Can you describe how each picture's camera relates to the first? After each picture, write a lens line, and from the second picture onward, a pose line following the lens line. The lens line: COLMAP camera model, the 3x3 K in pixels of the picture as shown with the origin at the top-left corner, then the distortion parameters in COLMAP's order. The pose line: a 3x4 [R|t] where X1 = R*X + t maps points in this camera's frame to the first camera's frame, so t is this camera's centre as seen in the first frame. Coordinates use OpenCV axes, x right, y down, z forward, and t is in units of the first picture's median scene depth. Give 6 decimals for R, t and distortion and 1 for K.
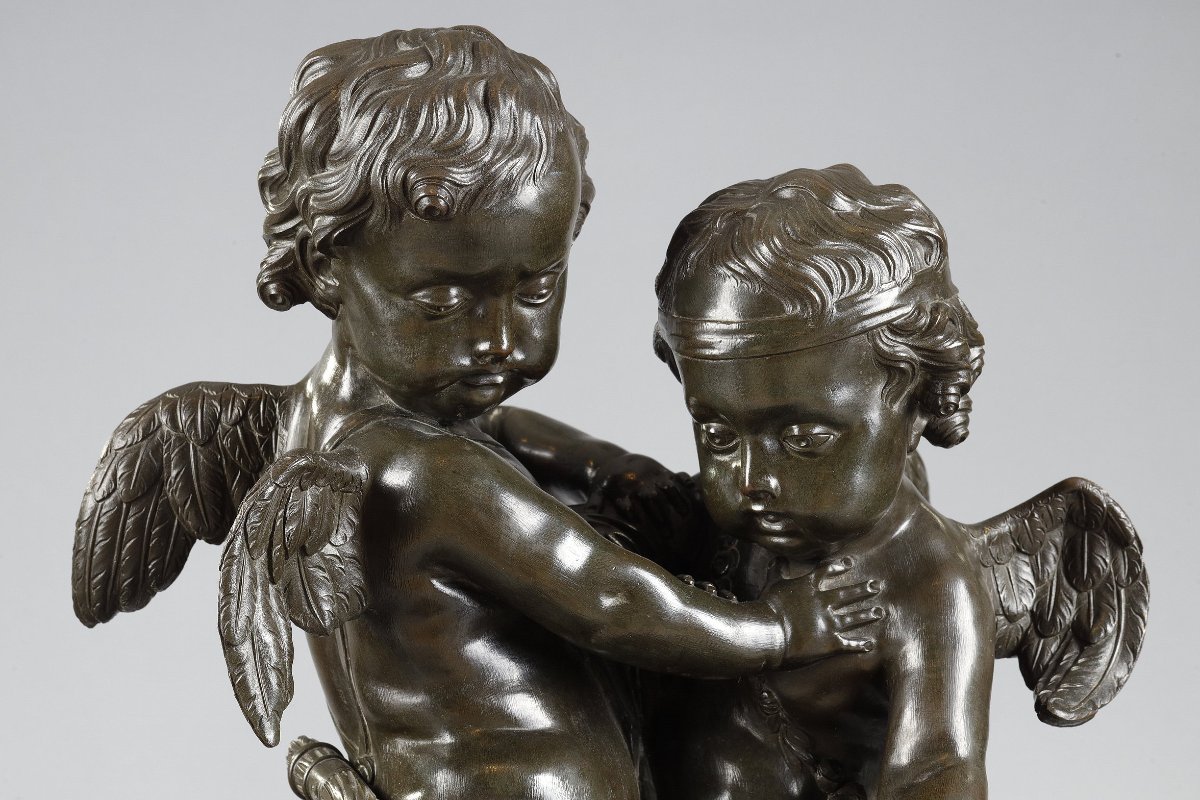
lens RADIAL K [[3655.0, 0, 595.6], [0, 3655.0, 402.0], [0, 0, 1]] dist [0.003974, 0.000000]
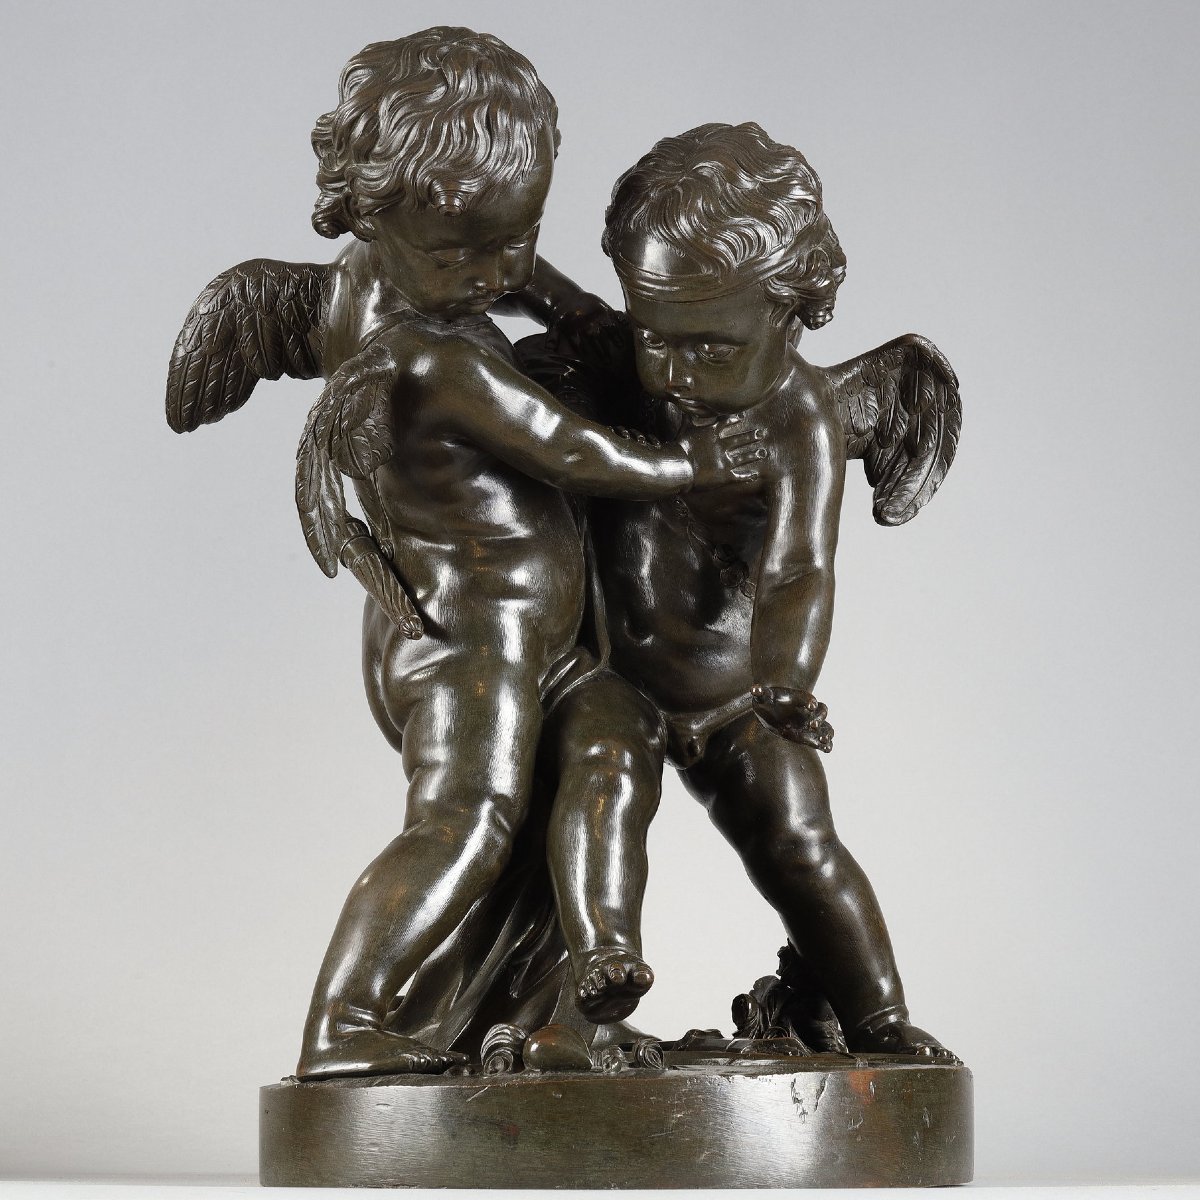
lens RADIAL K [[5123.8, 0, 601.0], [0, 5123.8, 596.5], [0, 0, 1]] dist [-0.035783, 0.000000]
pose [[0.998841, 0.007911, 0.047479, -0.074961], [-0.023905, 0.937684, 0.346667, -0.562944], [-0.041778, -0.347400, 0.936786, -0.831329]]
